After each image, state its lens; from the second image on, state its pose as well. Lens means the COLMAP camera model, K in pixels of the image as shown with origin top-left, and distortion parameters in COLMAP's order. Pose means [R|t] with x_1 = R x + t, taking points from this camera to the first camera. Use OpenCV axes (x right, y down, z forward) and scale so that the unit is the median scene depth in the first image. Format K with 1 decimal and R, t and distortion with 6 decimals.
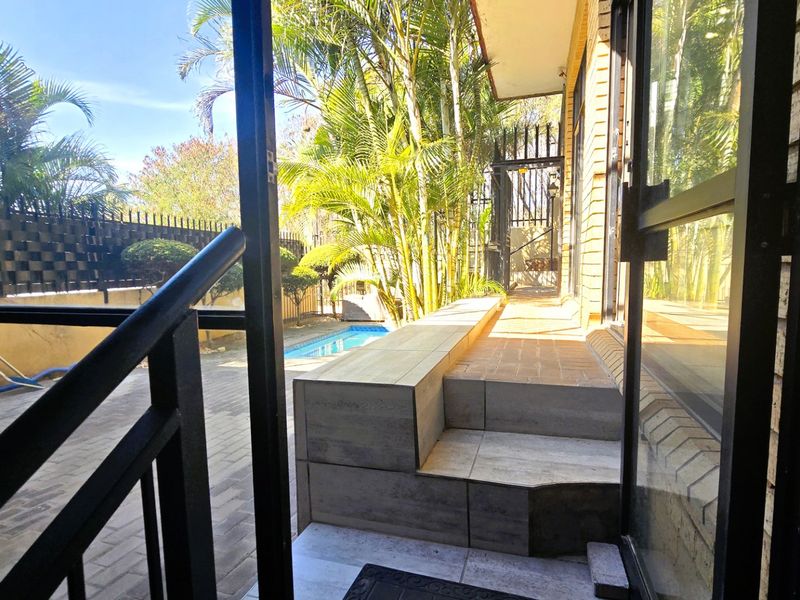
lens RADIAL K [[434.2, 0, 399.7], [0, 434.2, 304.3], [0, 0, 1]] dist [-0.004965, 0.002436]
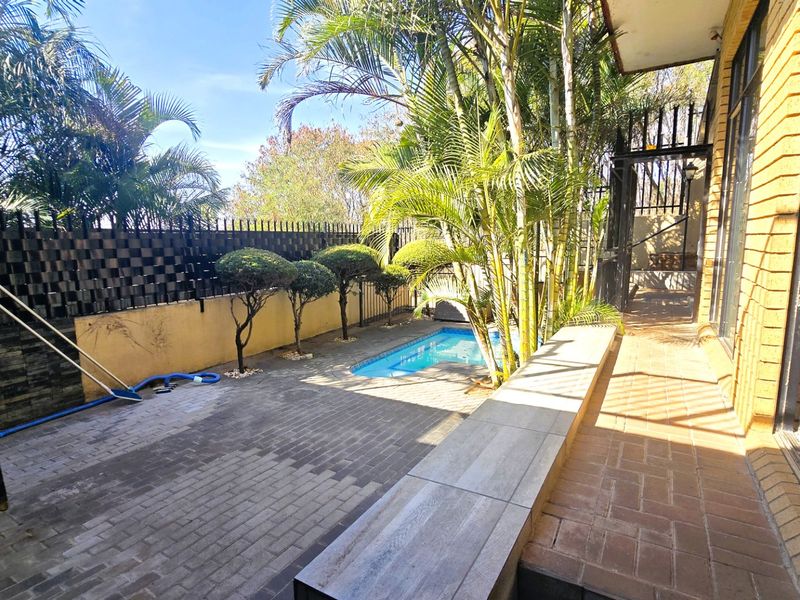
lens RADIAL K [[434.2, 0, 401.1], [0, 434.2, 302.4], [0, 0, 1]] dist [-0.004965, 0.002436]
pose [[0.973113, 0.031032, -0.228229, 0.021515], [-0.019214, 0.998366, 0.053822, -0.092515], [0.229526, -0.047990, 0.972119, 0.105059]]
